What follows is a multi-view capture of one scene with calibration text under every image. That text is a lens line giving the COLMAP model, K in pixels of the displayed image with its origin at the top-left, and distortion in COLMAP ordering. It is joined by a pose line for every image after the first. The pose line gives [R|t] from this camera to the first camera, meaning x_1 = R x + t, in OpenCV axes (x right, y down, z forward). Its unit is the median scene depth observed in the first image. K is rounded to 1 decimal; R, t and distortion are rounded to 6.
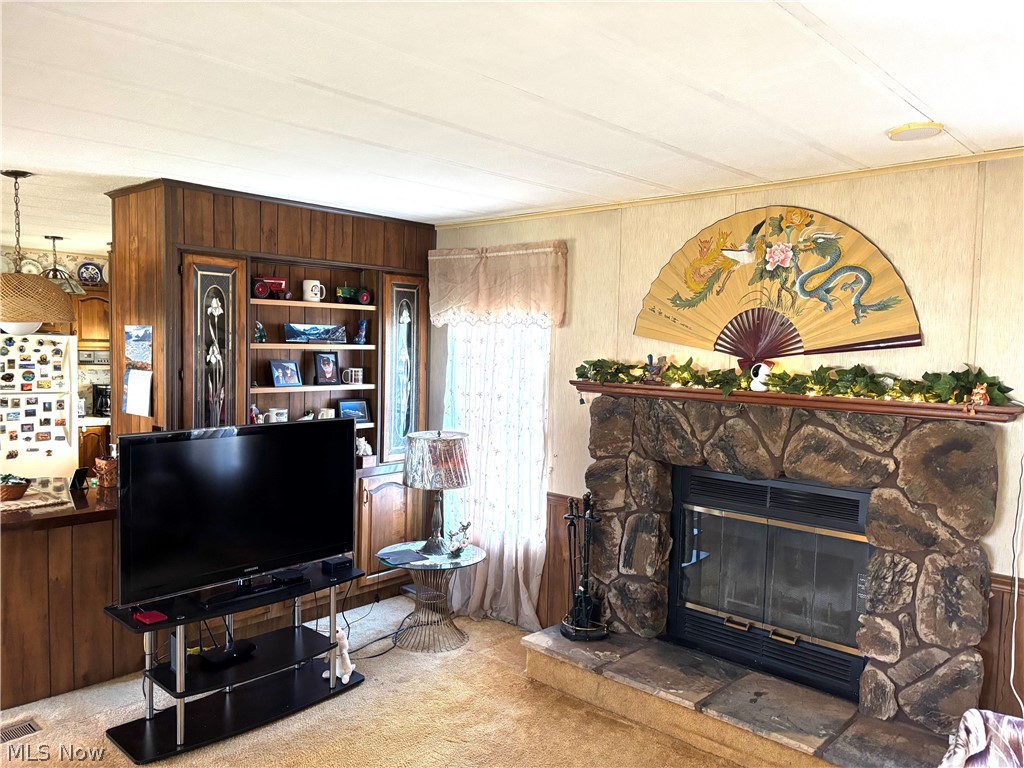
lens RADIAL K [[776.4, 0, 510.2], [0, 776.4, 379.1], [0, 0, 1]] dist [0.063749, -0.065882]
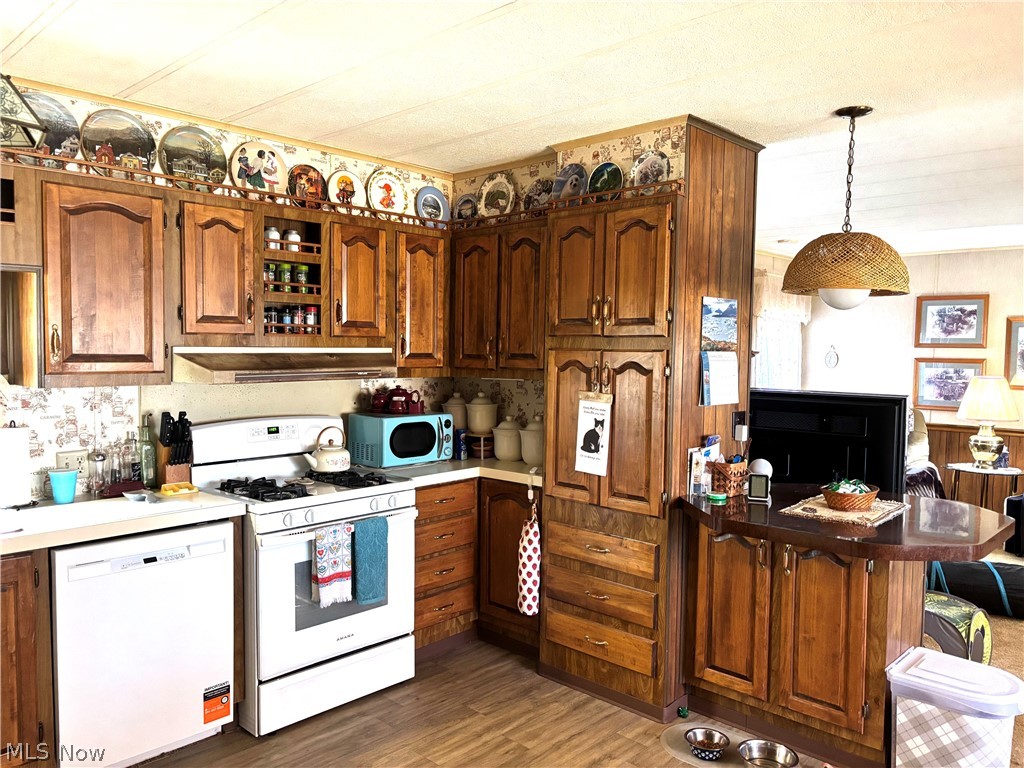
lens RADIAL K [[776.4, 0, 506.8], [0, 776.4, 381.4], [0, 0, 1]] dist [0.063749, -0.065882]
pose [[0.020300, -0.063771, 0.997758, -0.691764], [0.042143, 0.997131, 0.062874, -0.021989], [-0.998905, 0.040772, 0.022930, 0.640262]]
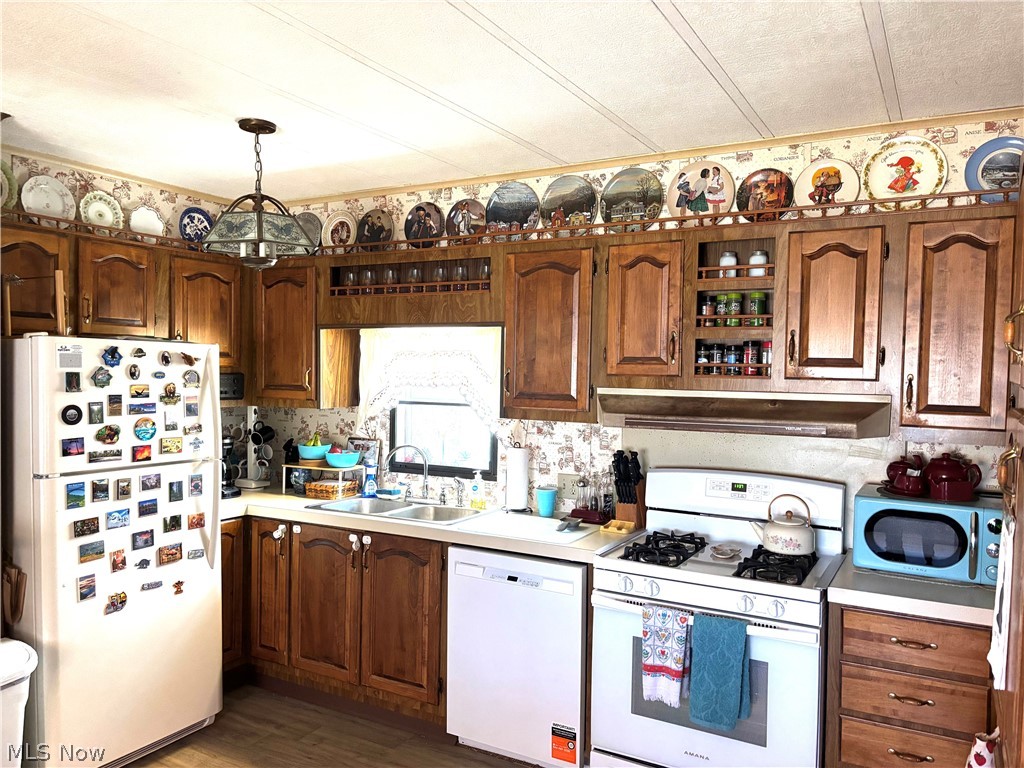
lens RADIAL K [[776.4, 0, 511.0], [0, 776.4, 385.0], [0, 0, 1]] dist [0.063749, -0.065882]
pose [[0.973939, -0.012930, 0.226443, -0.453708], [0.016232, 0.999787, -0.012724, -0.018757], [-0.226230, 0.016068, 0.973941, 0.444284]]
